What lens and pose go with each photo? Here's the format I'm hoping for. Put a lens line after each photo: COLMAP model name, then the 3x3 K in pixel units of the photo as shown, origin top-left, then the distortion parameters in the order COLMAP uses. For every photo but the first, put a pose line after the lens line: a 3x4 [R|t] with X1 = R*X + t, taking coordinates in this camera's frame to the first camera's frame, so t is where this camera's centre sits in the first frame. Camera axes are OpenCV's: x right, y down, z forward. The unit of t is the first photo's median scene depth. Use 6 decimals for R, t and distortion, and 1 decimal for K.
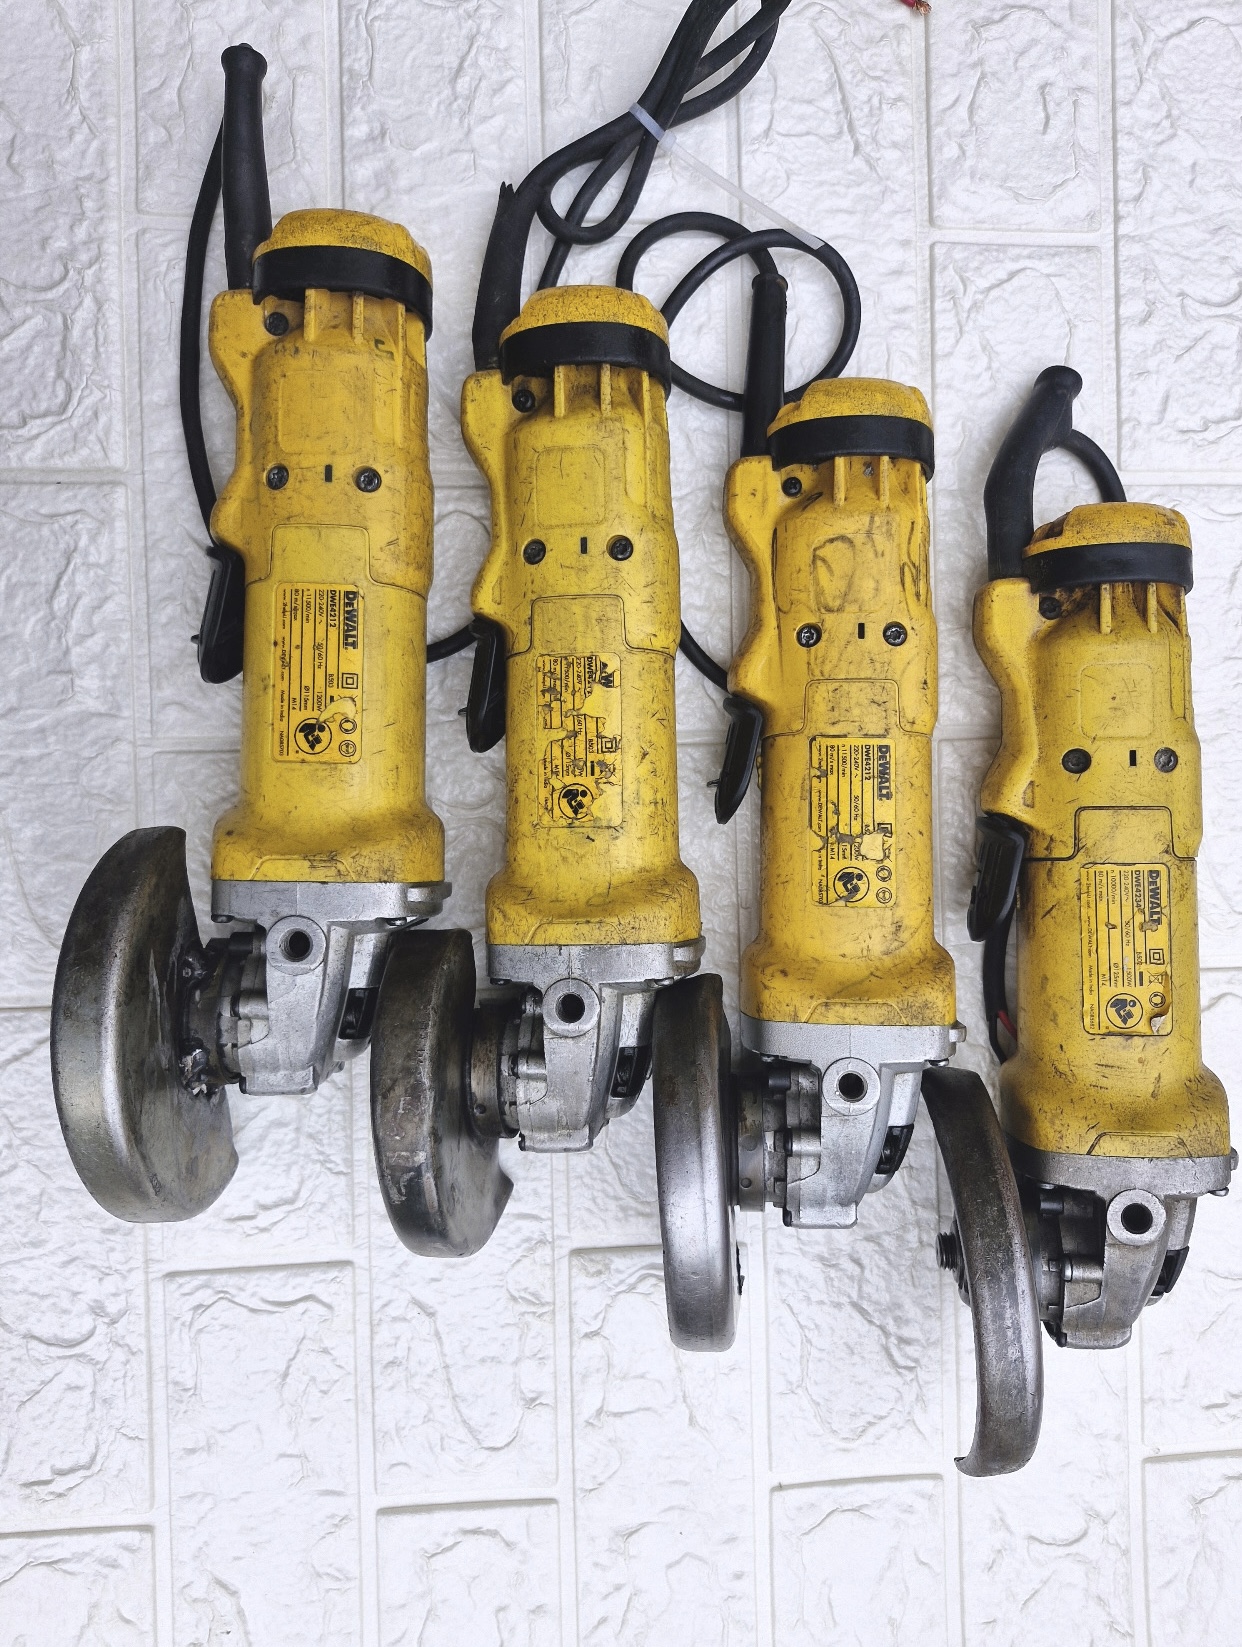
lens RADIAL K [[1164.0, 0, 637.5], [0, 1164.0, 821.5], [0, 0, 1]] dist [0.004386, -0.015645]
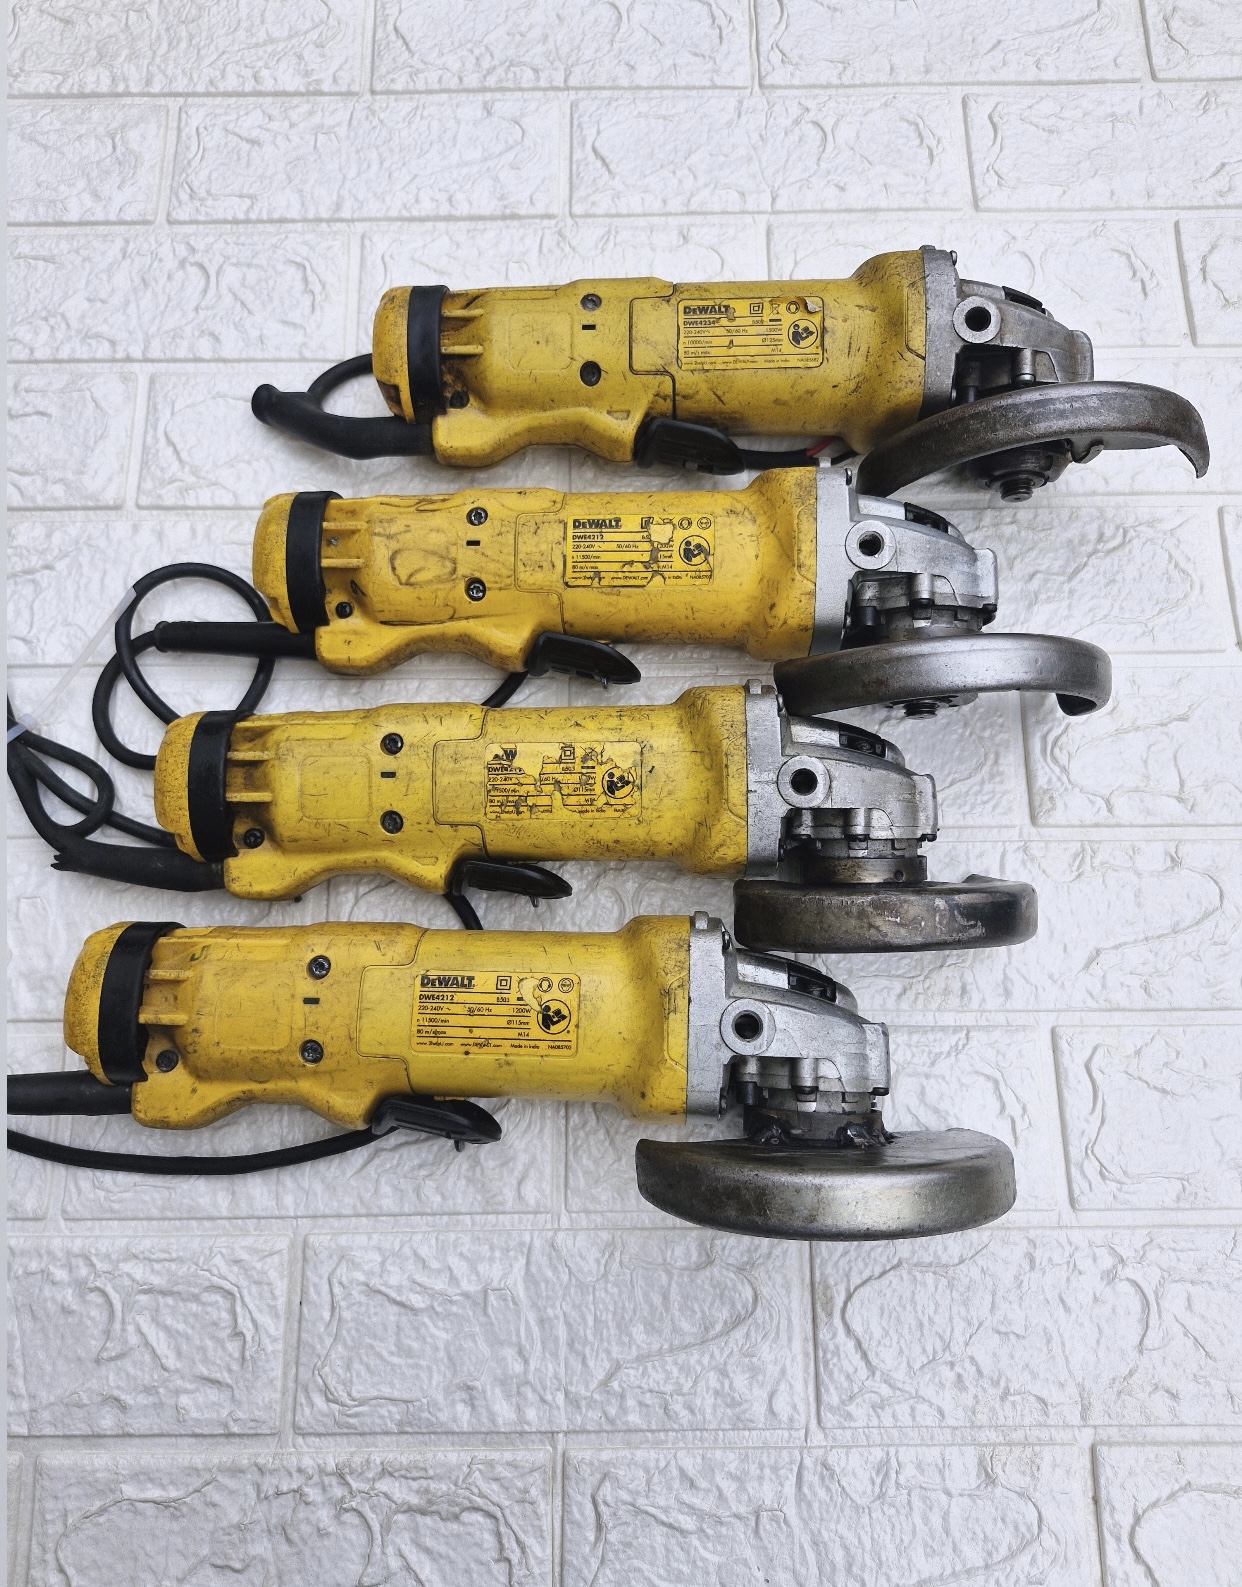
lens RADIAL K [[1156.4, 0, 633.7], [0, 1156.4, 804.1], [0, 0, 1]] dist [0.023852, -0.043861]
pose [[0.012771, -0.986281, 0.164579, -0.229159], [0.999849, 0.010660, -0.013702, 0.011552], [0.011759, 0.164729, 0.986269, -0.076820]]
